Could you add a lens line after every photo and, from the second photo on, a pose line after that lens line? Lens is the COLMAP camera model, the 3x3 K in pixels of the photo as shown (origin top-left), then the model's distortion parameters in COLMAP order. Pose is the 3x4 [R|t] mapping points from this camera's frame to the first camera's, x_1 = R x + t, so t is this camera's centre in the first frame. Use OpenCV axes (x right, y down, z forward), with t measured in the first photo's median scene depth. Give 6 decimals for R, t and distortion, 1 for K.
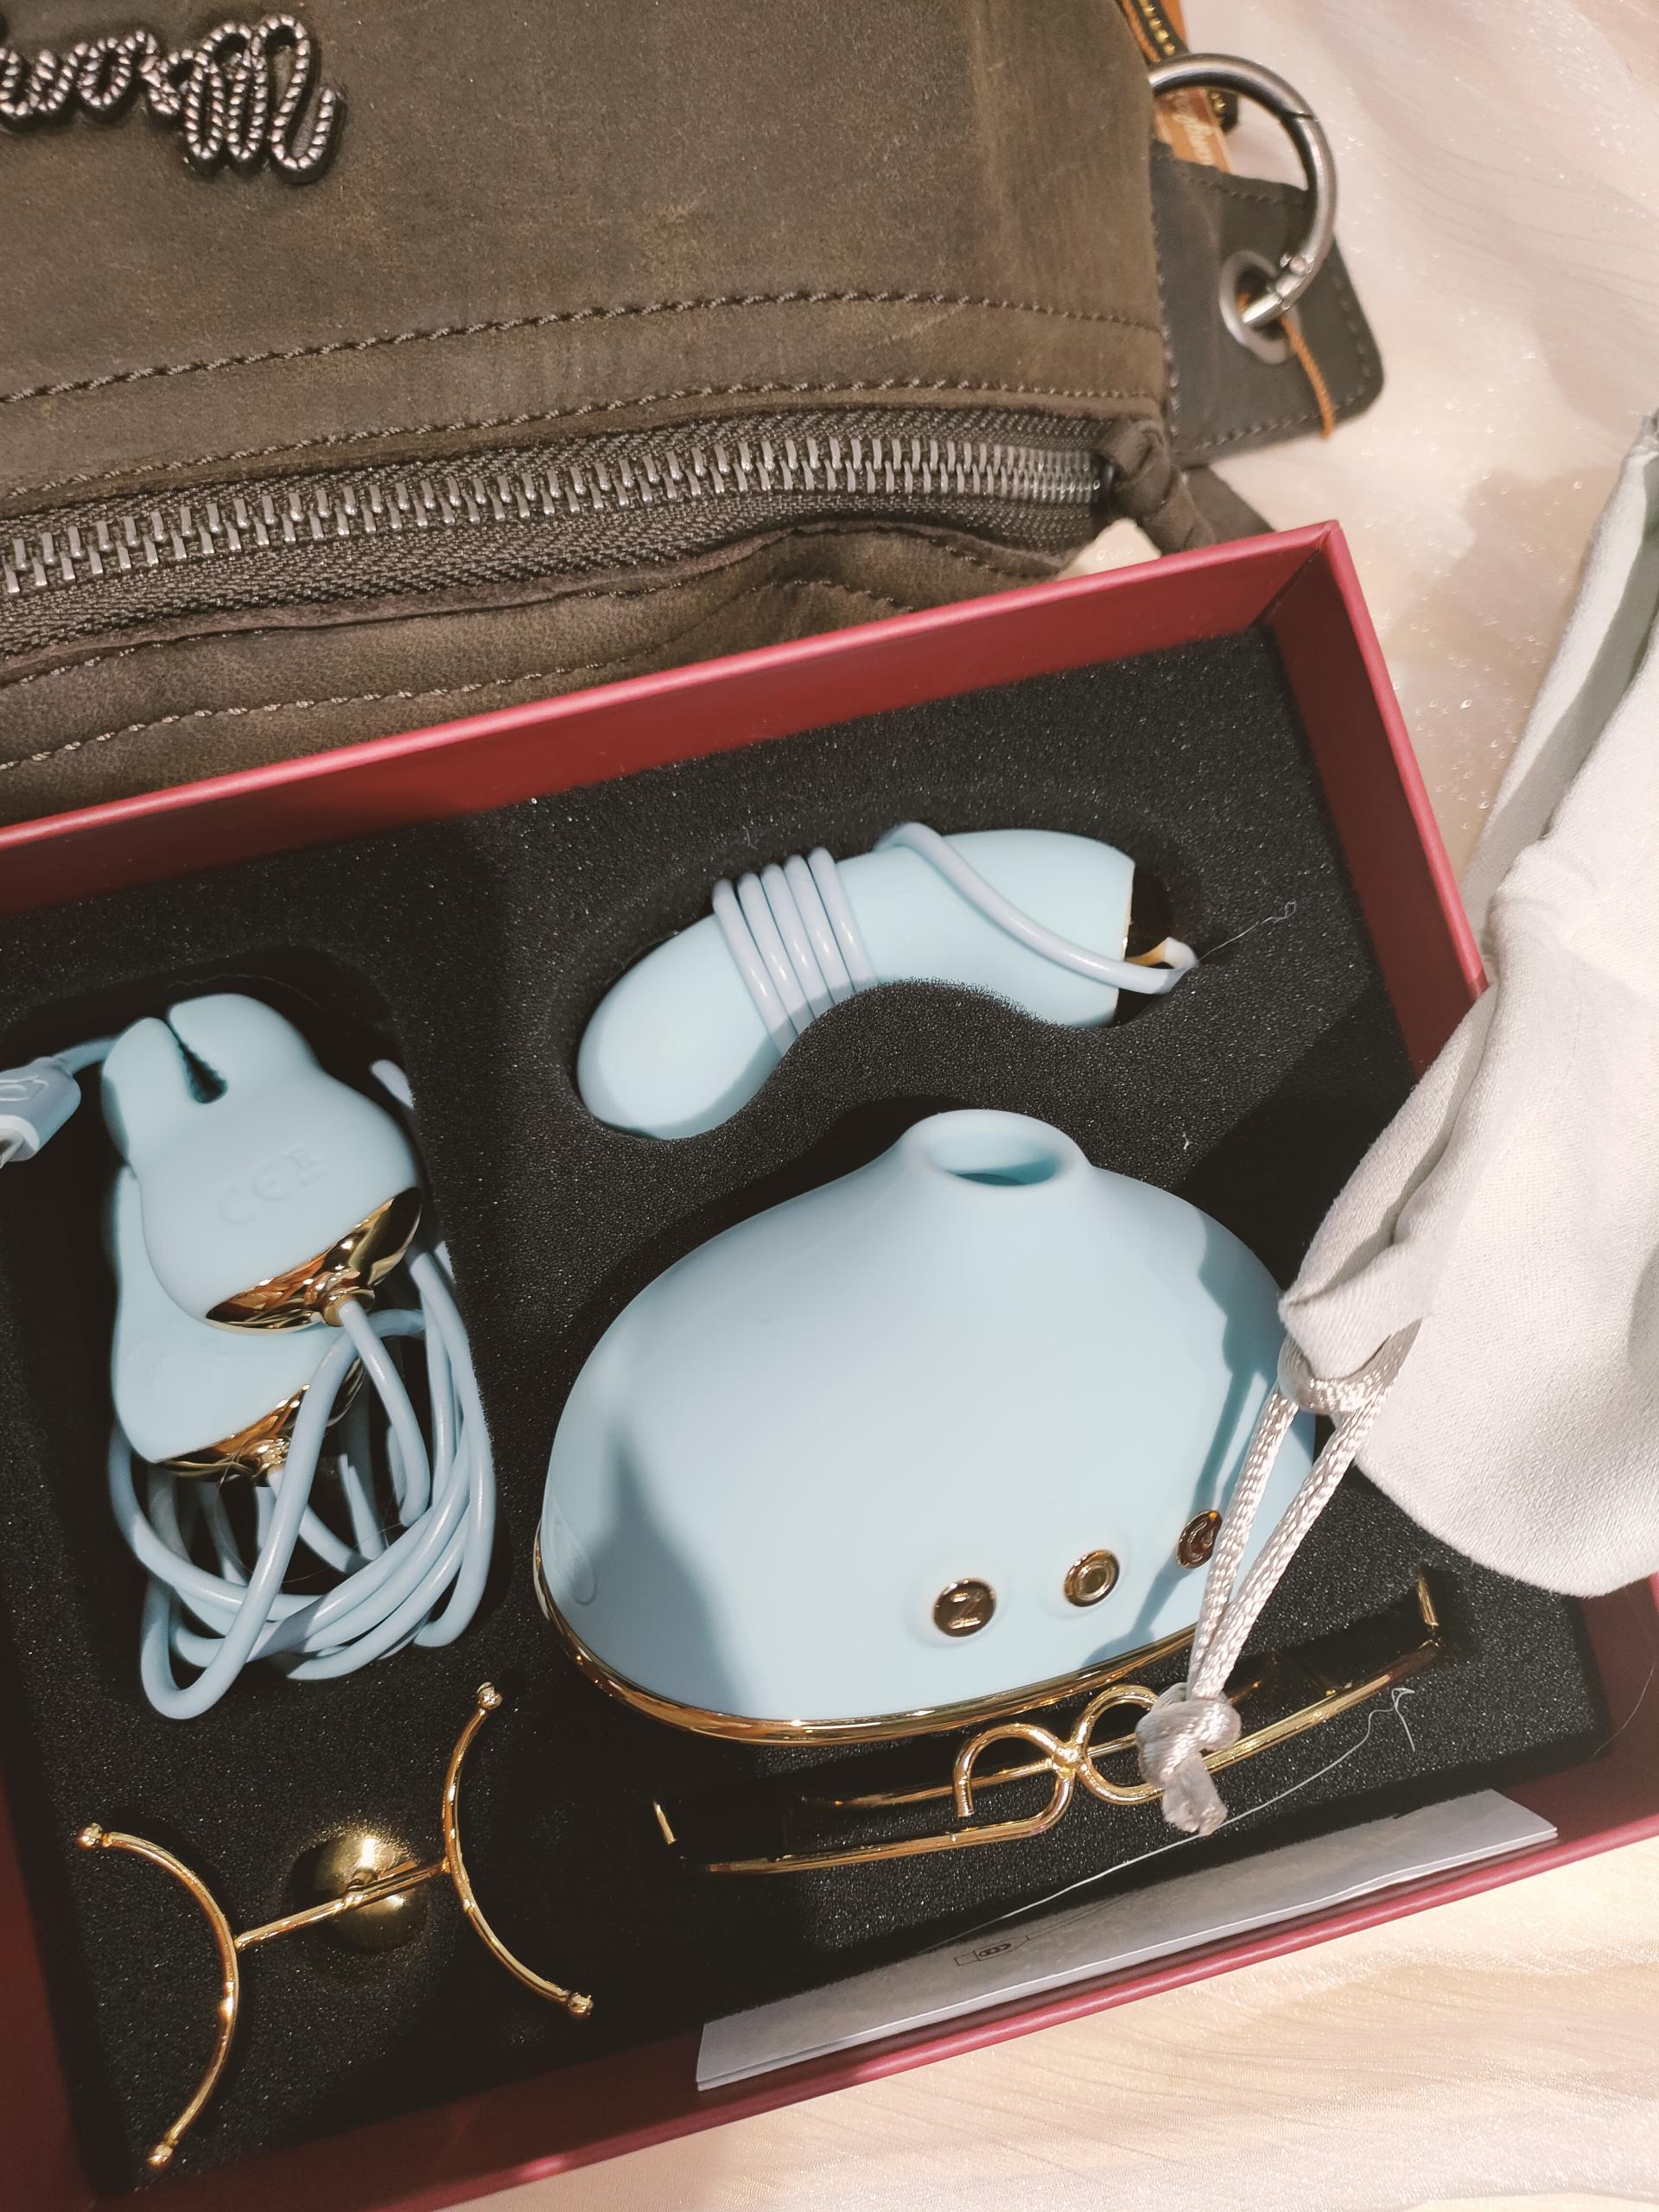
lens RADIAL K [[1542.9, 0, 832.9], [0, 1542.9, 1098.9], [0, 0, 1]] dist [-0.003796, -0.065434]
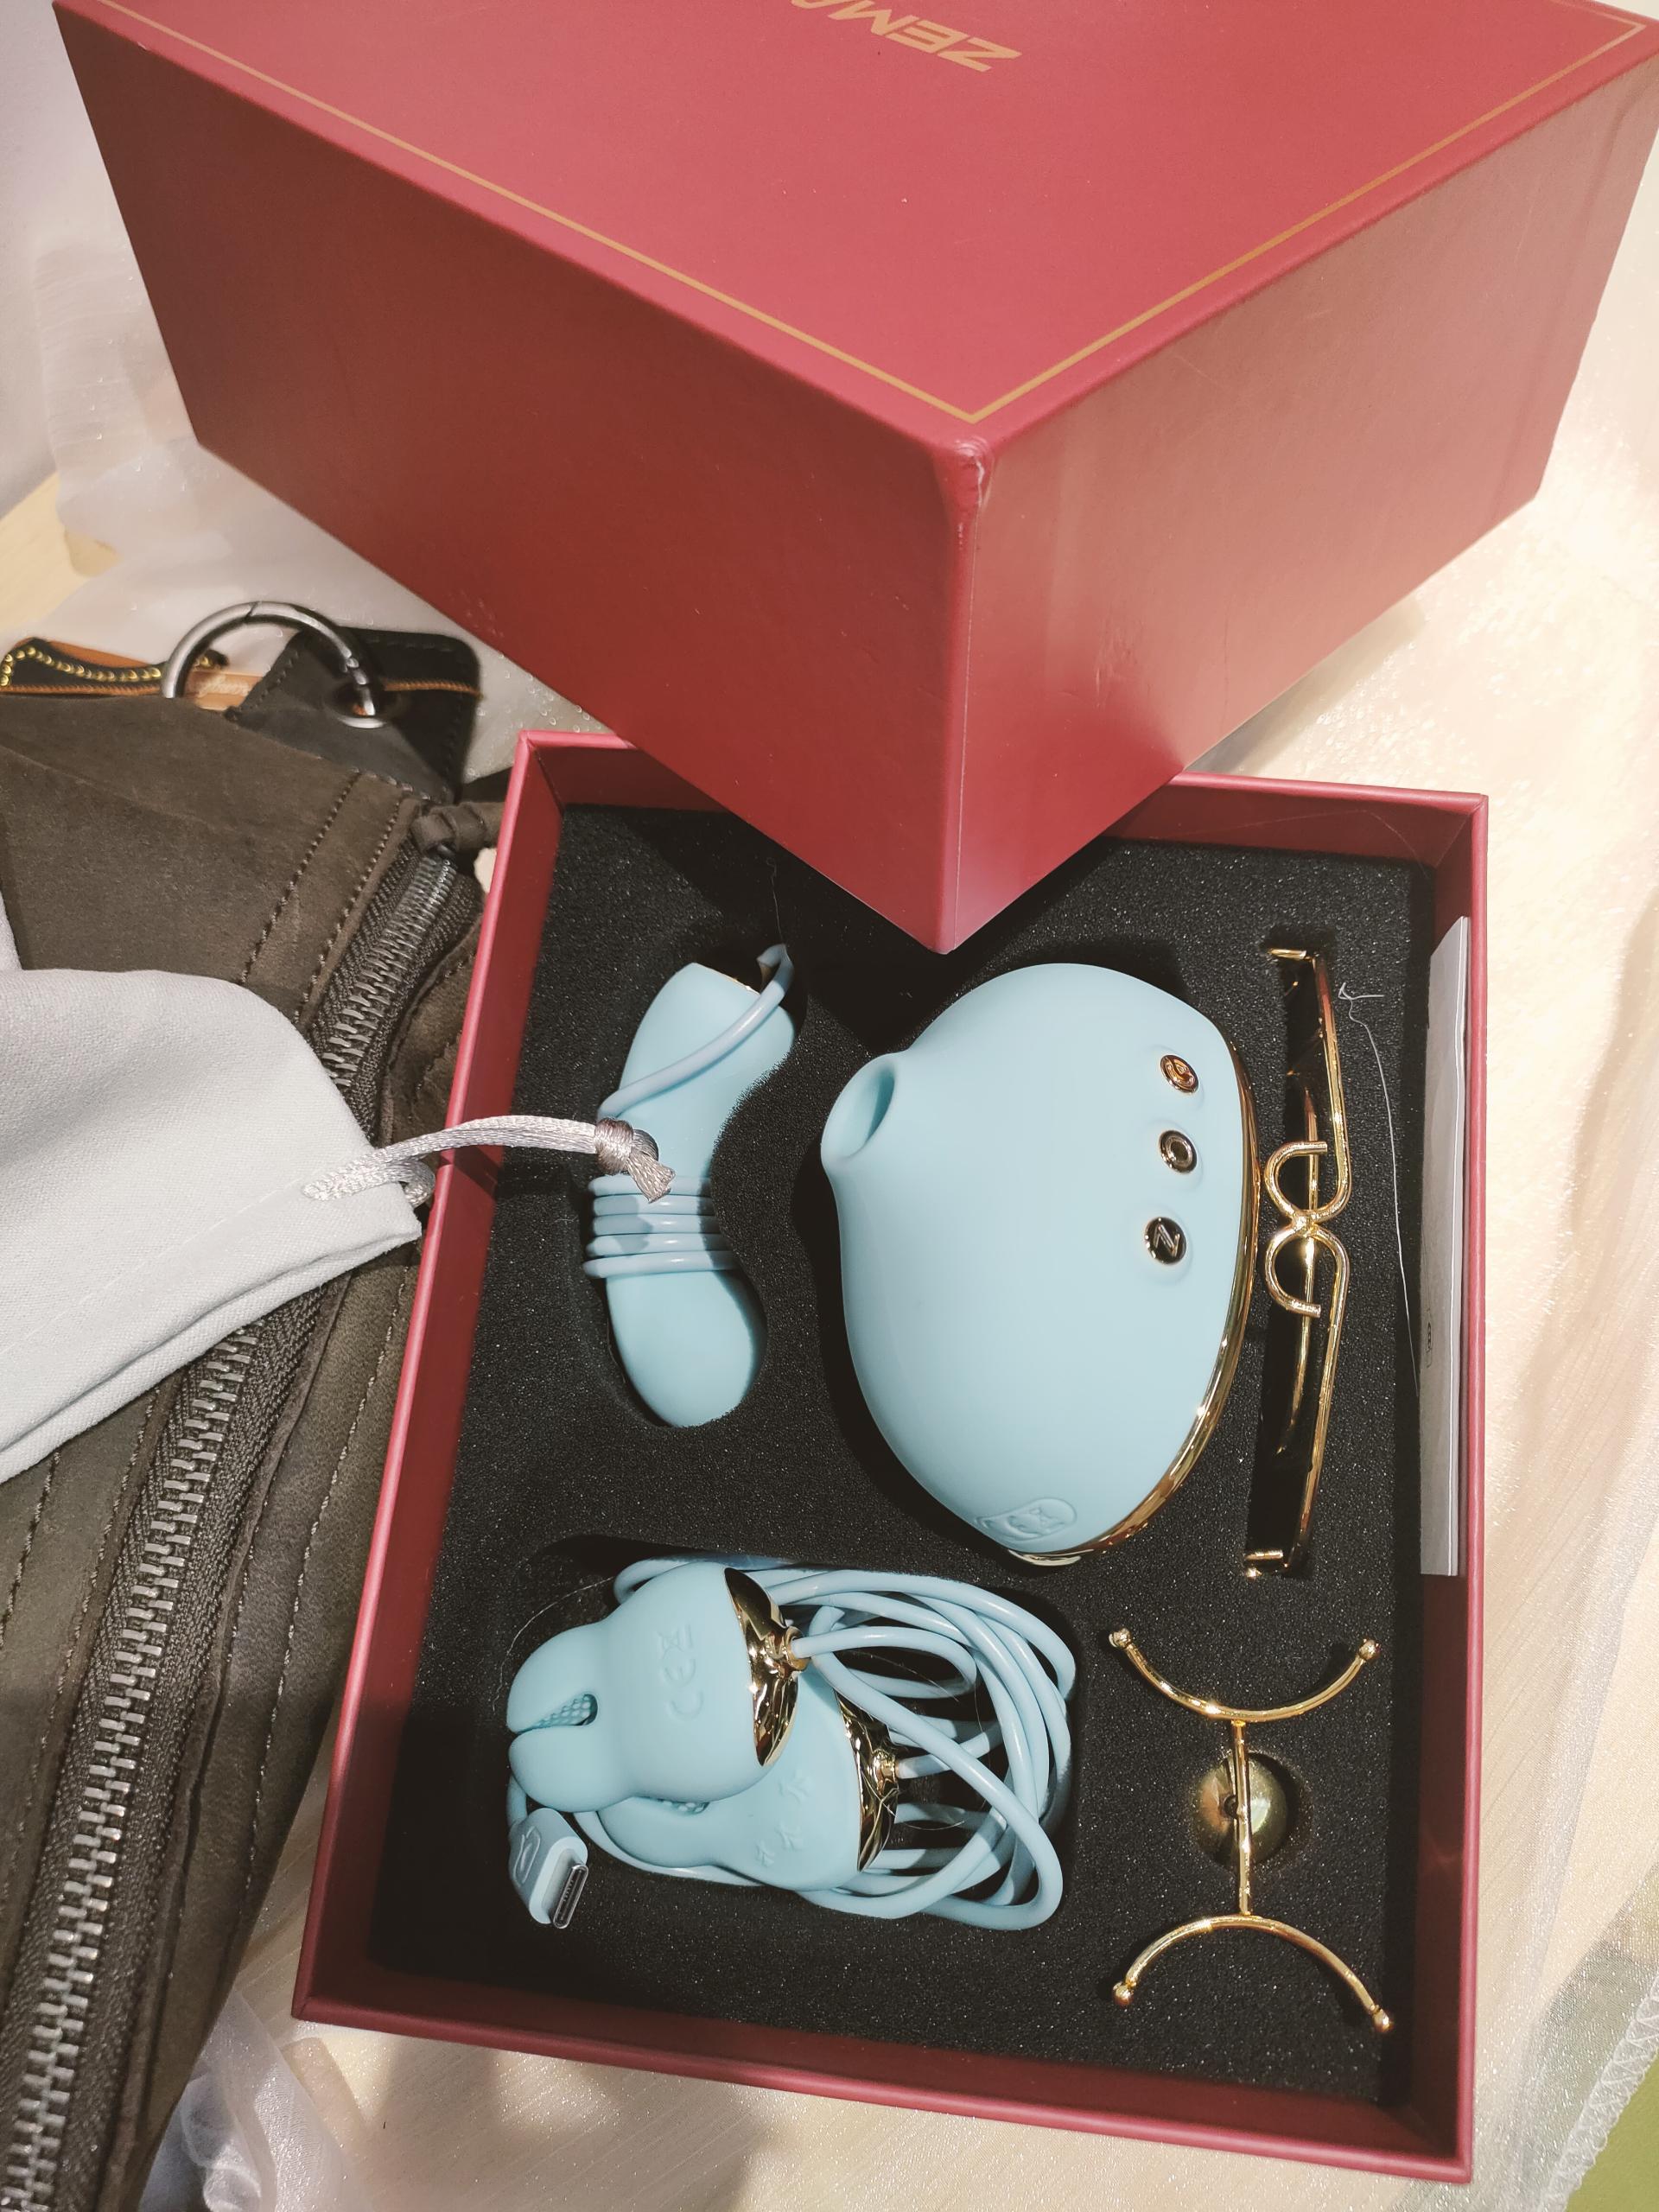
lens RADIAL K [[1542.9, 0, 832.9], [0, 1542.9, 1098.9], [0, 0, 1]] dist [-0.003796, -0.065434]
pose [[0.406670, -0.894771, 0.184403, -0.137681], [0.913074, 0.404769, -0.049587, 0.054310], [-0.030271, 0.188539, 0.981599, -0.301471]]
